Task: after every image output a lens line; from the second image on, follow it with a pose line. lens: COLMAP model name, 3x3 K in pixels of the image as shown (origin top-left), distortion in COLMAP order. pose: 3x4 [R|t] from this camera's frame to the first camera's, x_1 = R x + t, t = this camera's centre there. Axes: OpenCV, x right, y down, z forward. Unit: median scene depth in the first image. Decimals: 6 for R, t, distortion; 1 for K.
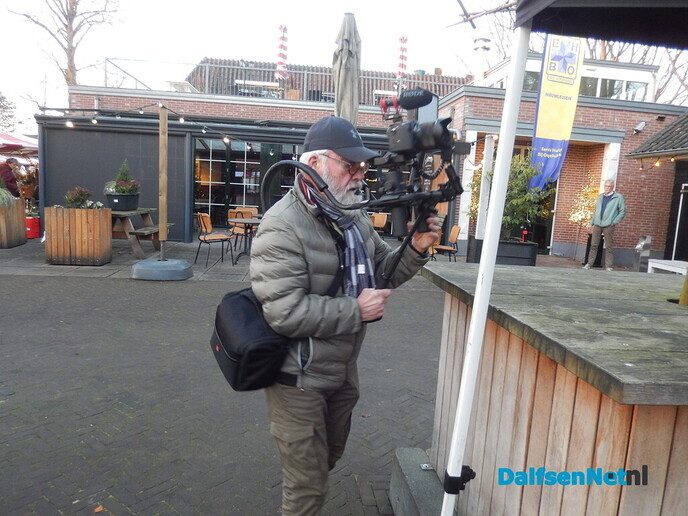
lens RADIAL K [[515.0, 0, 343.2], [0, 515.0, 259.8], [0, 0, 1]] dist [0.014551, -0.029356]
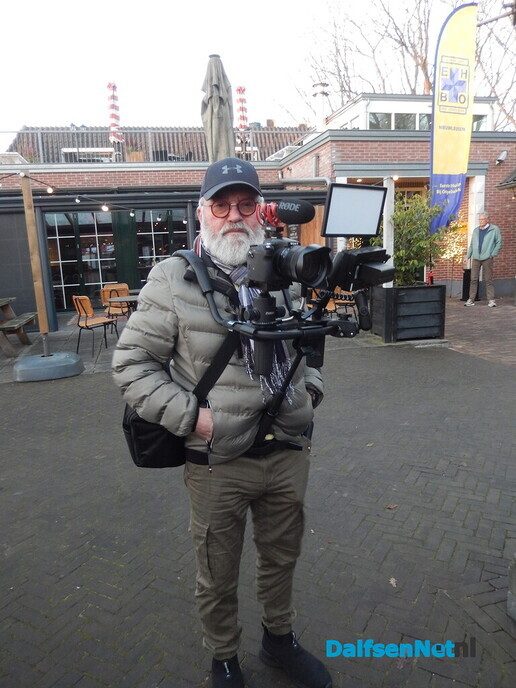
lens RADIAL K [[515.0, 0, 258.0], [0, 515.0, 344.0], [0, 0, 1]] dist [0.014551, -0.029356]
pose [[0.981357, -0.136956, 0.134840, -0.081892], [0.131025, 0.990016, 0.051964, -0.012436], [-0.140611, -0.033328, 0.989504, 0.063610]]
